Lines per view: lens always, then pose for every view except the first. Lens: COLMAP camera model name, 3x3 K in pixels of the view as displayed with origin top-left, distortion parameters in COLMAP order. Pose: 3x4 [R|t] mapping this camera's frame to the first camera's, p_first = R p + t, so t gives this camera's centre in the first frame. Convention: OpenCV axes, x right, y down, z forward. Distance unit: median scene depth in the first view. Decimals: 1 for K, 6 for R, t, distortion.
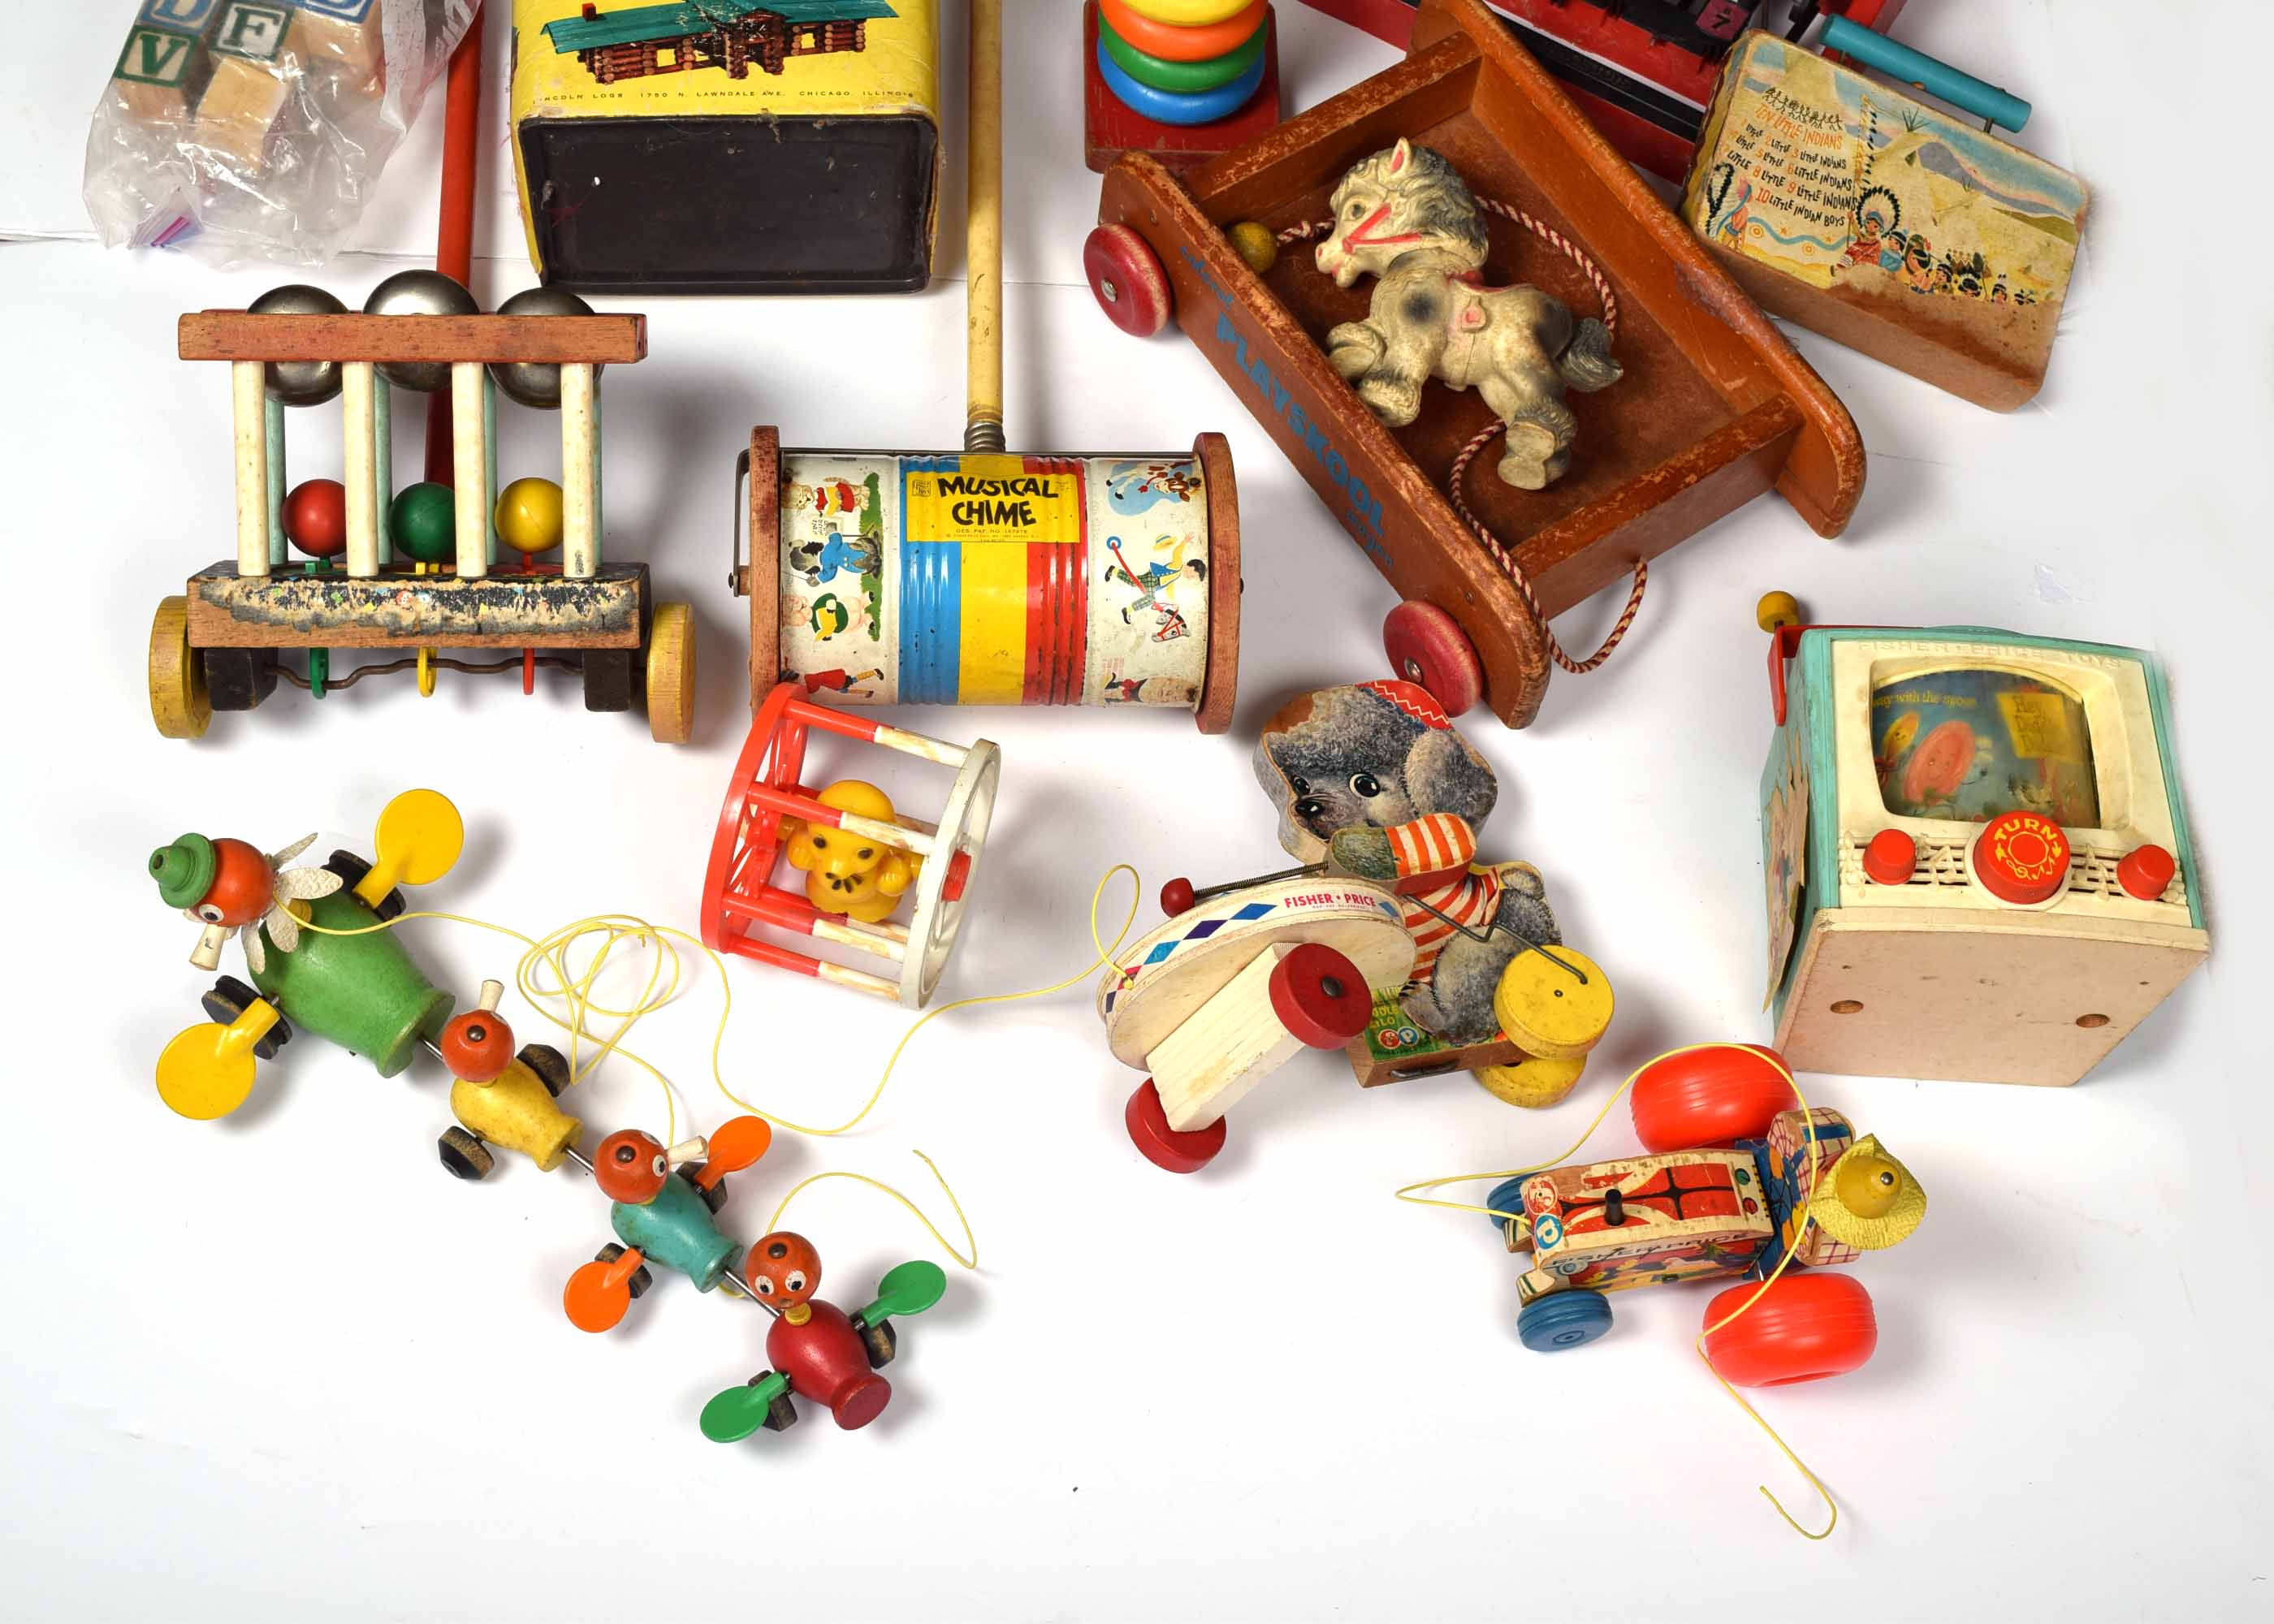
lens RADIAL K [[3180.6, 0, 1137.0], [0, 3180.6, 812.0], [0, 0, 1]] dist [-0.037334, -0.003909]
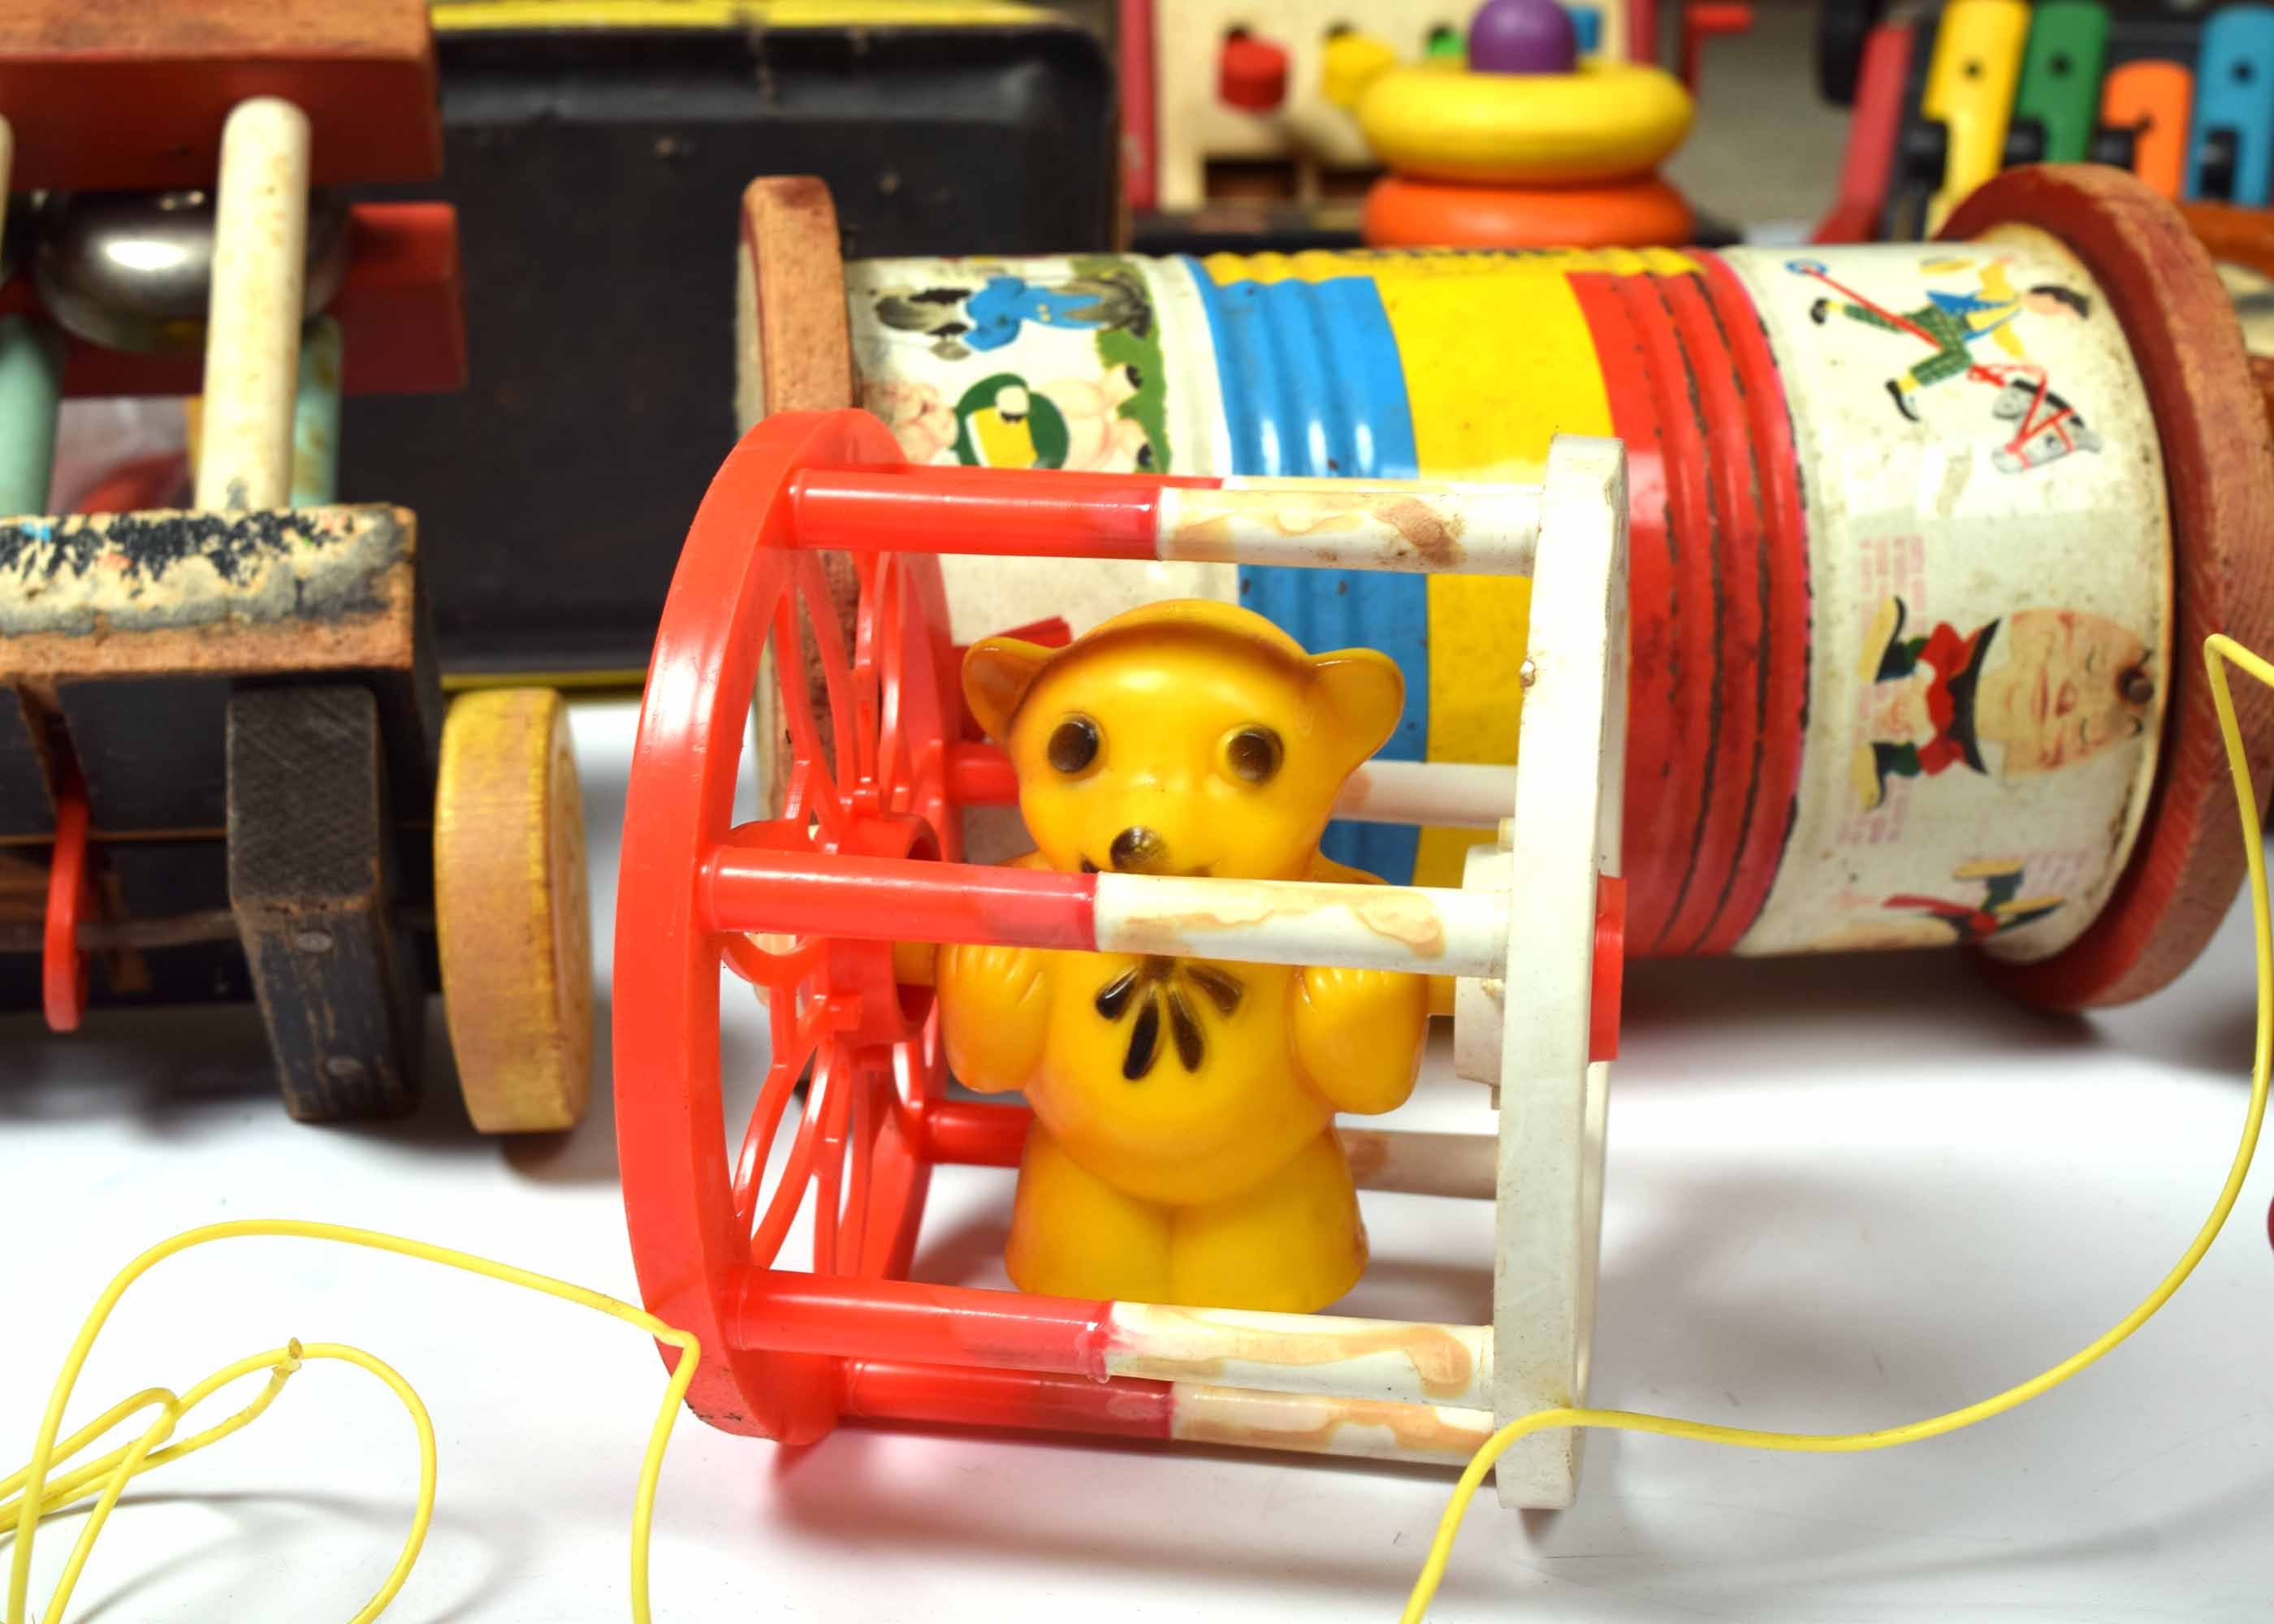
lens RADIAL K [[3180.6, 0, 1137.0], [0, 3180.6, 812.0], [0, 0, 1]] dist [-0.037334, -0.003909]
pose [[0.991884, -0.105142, 0.071496, -0.110350], [0.124650, 0.693204, -0.709880, 0.192148], [0.025077, 0.713031, 0.700684, 0.799535]]
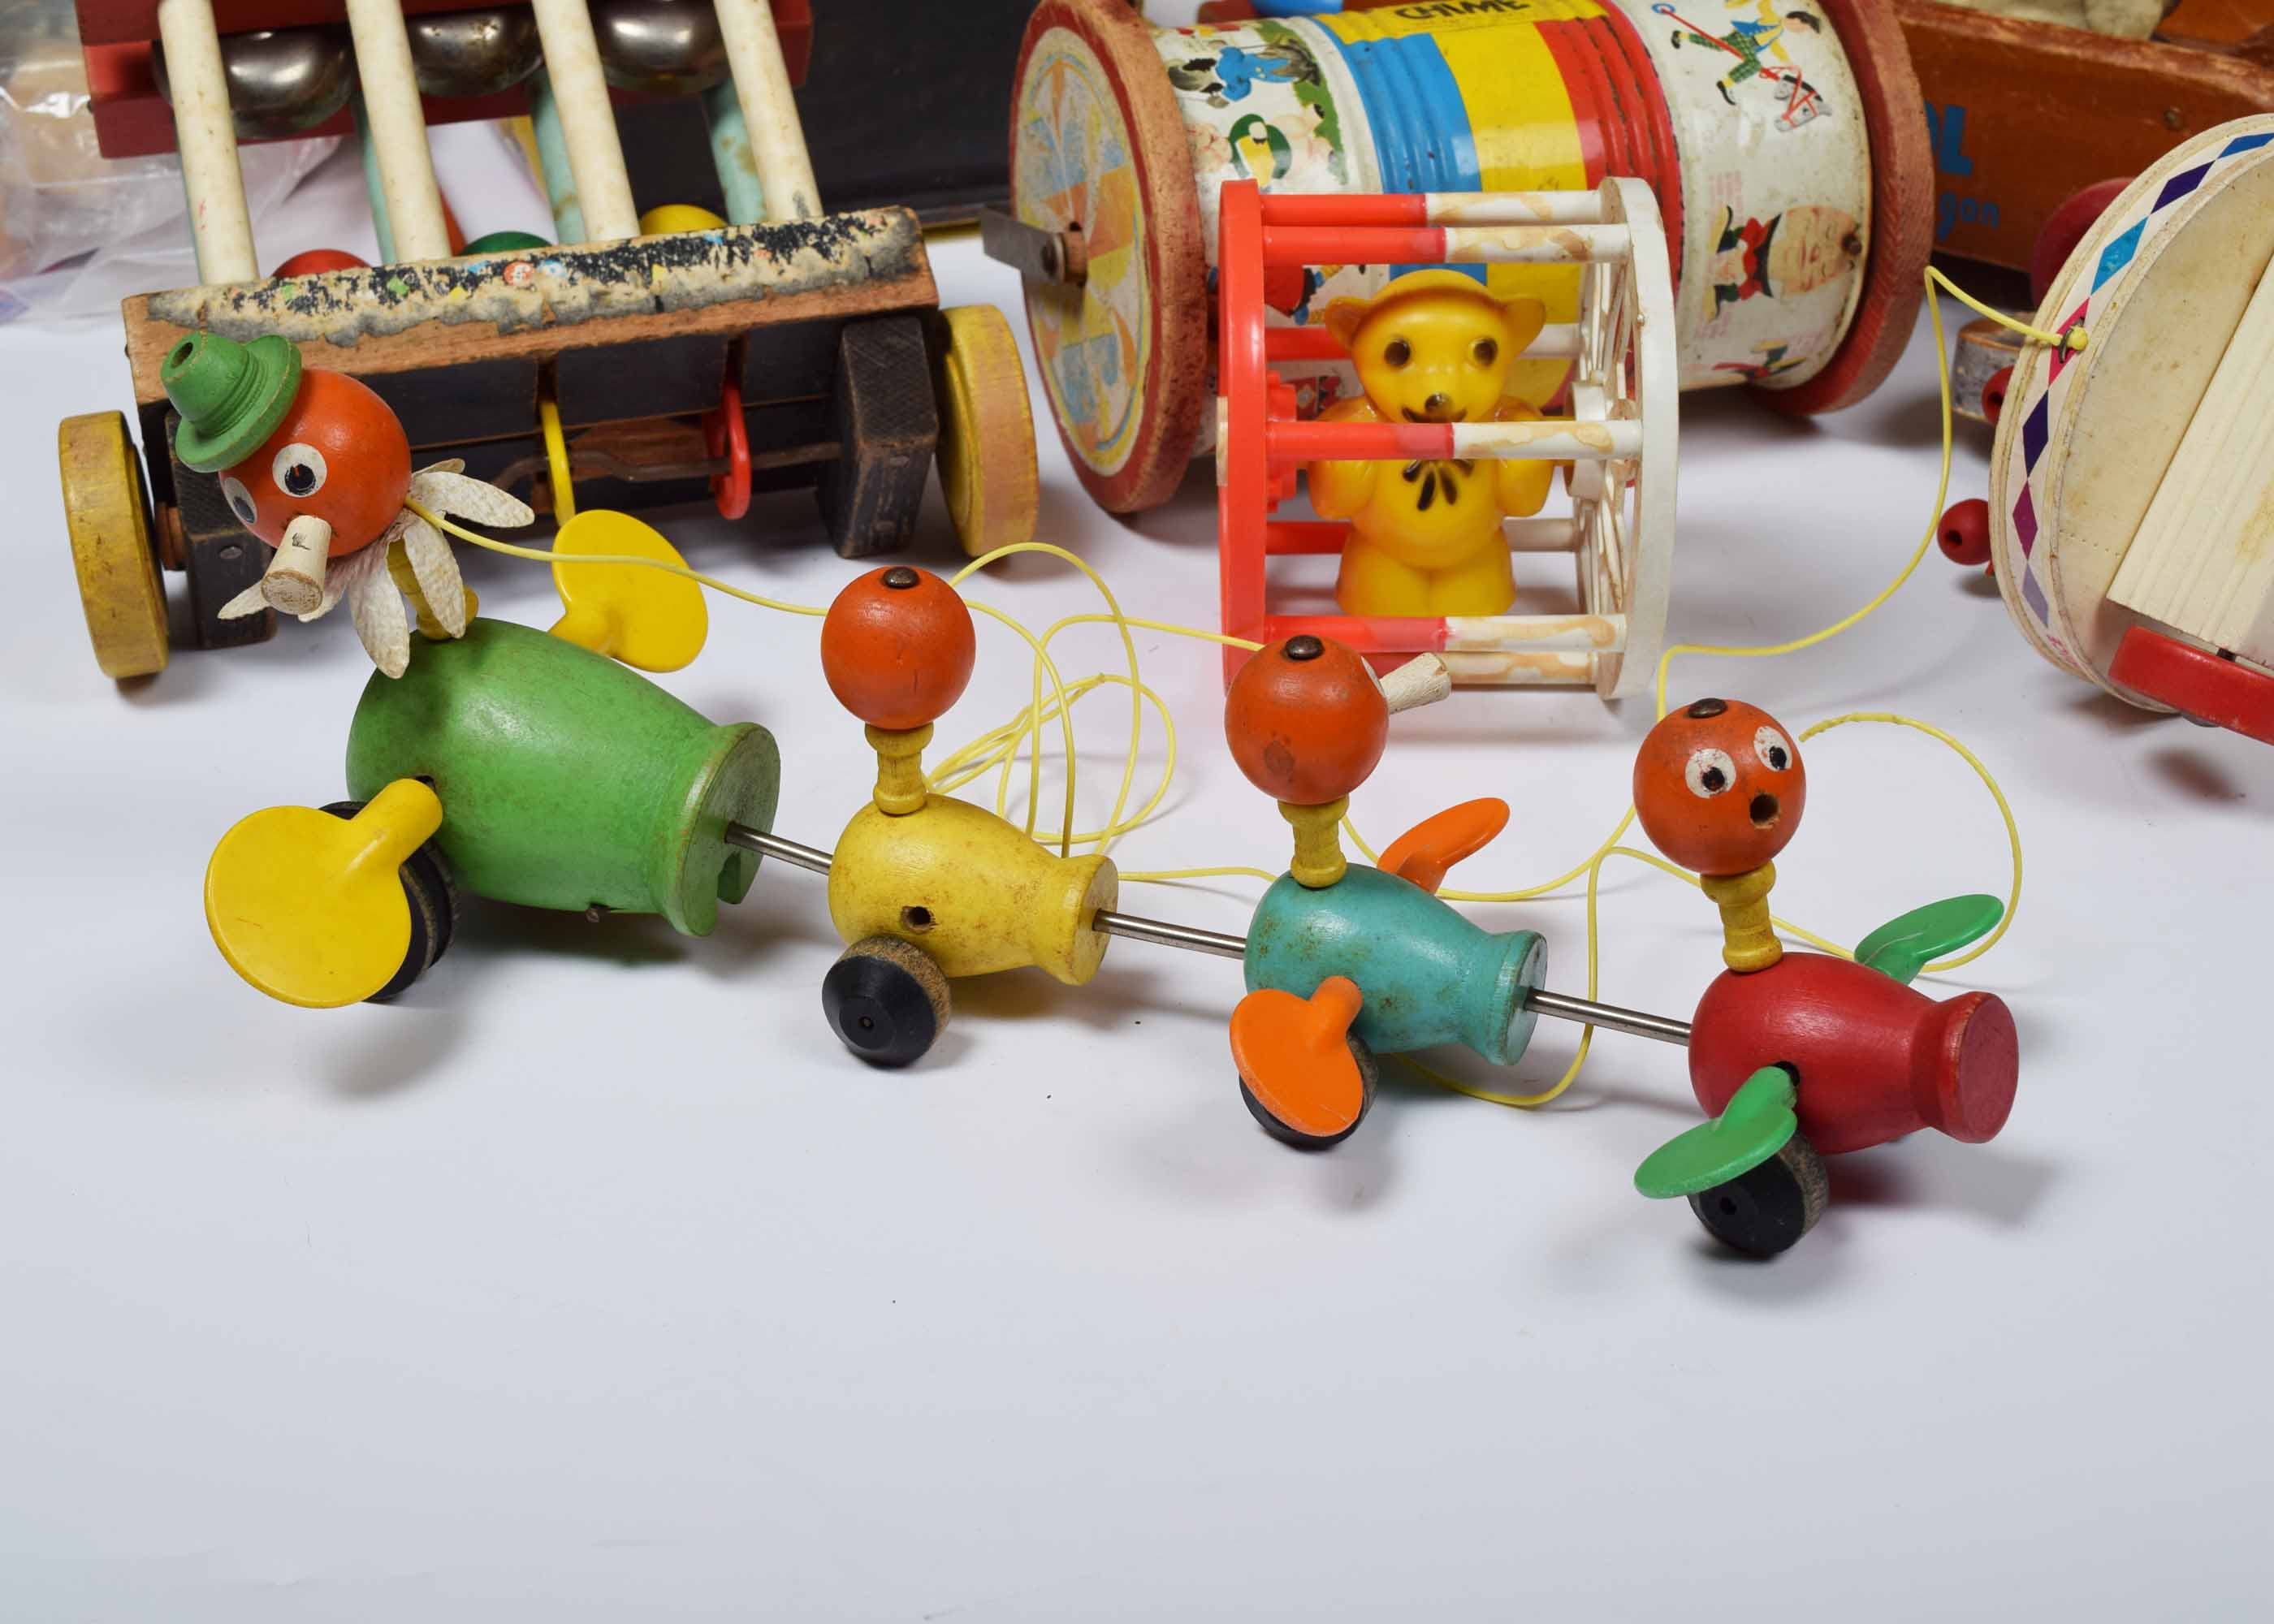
lens RADIAL K [[3239.3, 0, 1070.8], [0, 3239.3, 812.3], [0, 0, 1]] dist [-0.035952, 0.039501]
pose [[0.962375, -0.206638, 0.176450, -0.256830], [0.269490, 0.808945, -0.522478, 0.331498], [-0.034775, 0.550371, 0.834196, 0.574562]]
